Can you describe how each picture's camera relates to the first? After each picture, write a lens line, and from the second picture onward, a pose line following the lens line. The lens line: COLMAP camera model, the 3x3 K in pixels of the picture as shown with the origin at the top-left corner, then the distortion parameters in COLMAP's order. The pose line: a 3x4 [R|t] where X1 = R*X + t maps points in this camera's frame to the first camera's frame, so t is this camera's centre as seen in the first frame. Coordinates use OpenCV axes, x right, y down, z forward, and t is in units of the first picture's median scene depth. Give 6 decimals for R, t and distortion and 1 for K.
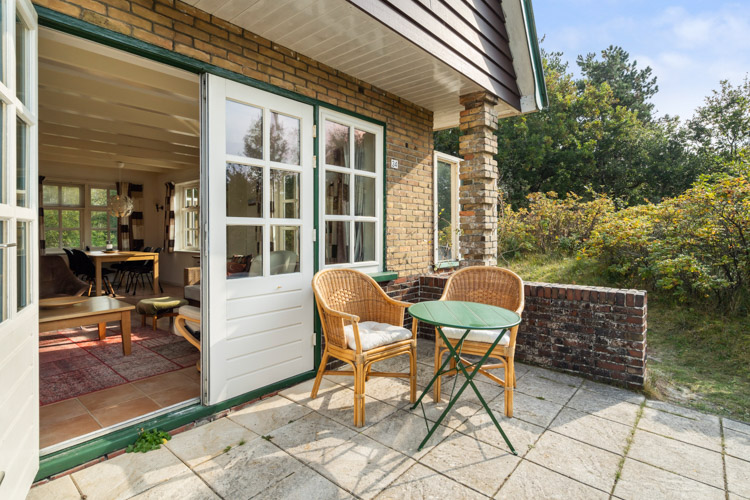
lens RADIAL K [[394.8, 0, 386.3], [0, 394.8, 237.8], [0, 0, 1]] dist [-0.005748, 0.000314]
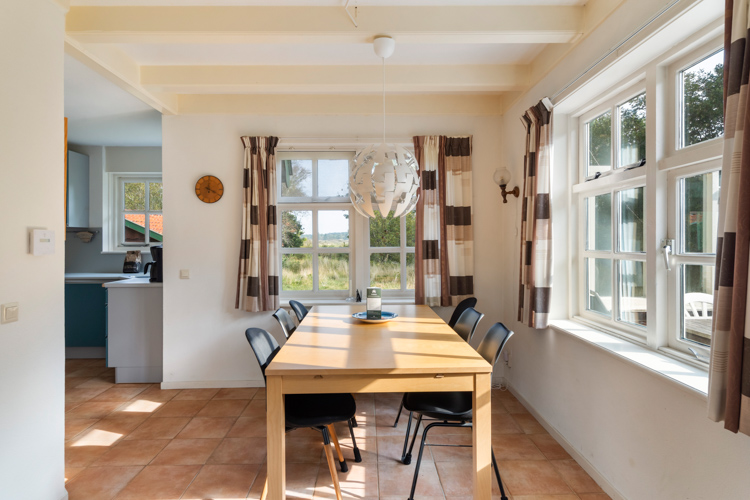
lens RADIAL K [[427.0, 0, 370.3], [0, 427.0, 247.3], [0, 0, 1]] dist [-0.006149, -0.000292]
pose [[0.649013, 0.010419, -0.760706, -0.378209], [-0.009293, 0.999940, 0.005768, -0.027932], [0.760721, 0.003326, 0.649071, 0.682308]]
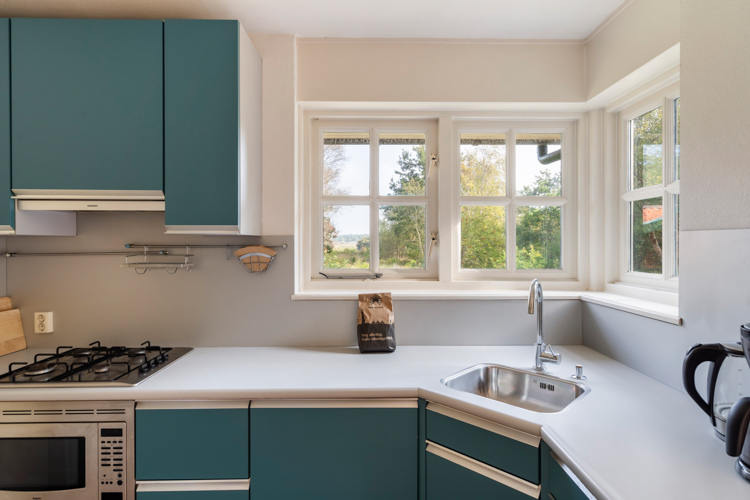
lens RADIAL K [[427.0, 0, 378.3], [0, 427.0, 246.7], [0, 0, 1]] dist [-0.006149, -0.000292]
pose [[0.670086, 0.006867, -0.742252, -0.896501], [-0.014039, 0.999896, -0.003423, -0.043287], [0.742151, 0.012714, 0.670112, 0.654598]]
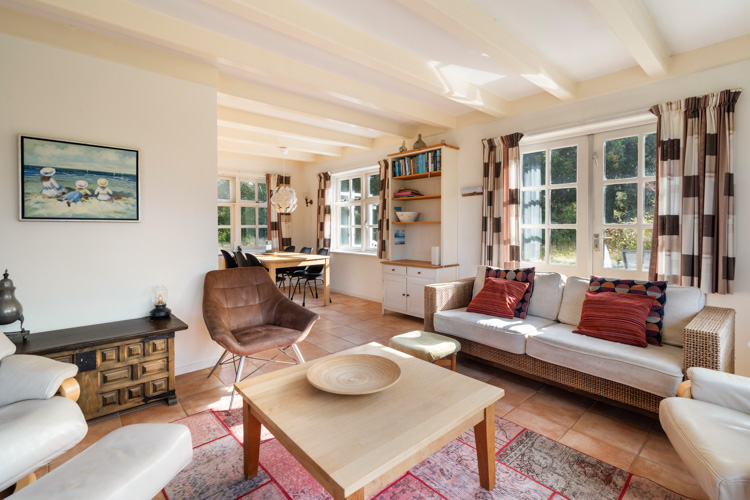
lens RADIAL K [[355.1, 0, 381.1], [0, 355.1, 234.2], [0, 0, 1]] dist [0.001389, 0.002190]
pose [[0.991147, 0.001032, -0.132762, -0.324795], [0.000164, 0.999960, 0.008991, -0.012040], [0.132766, -0.008934, 0.991107, 0.239042]]
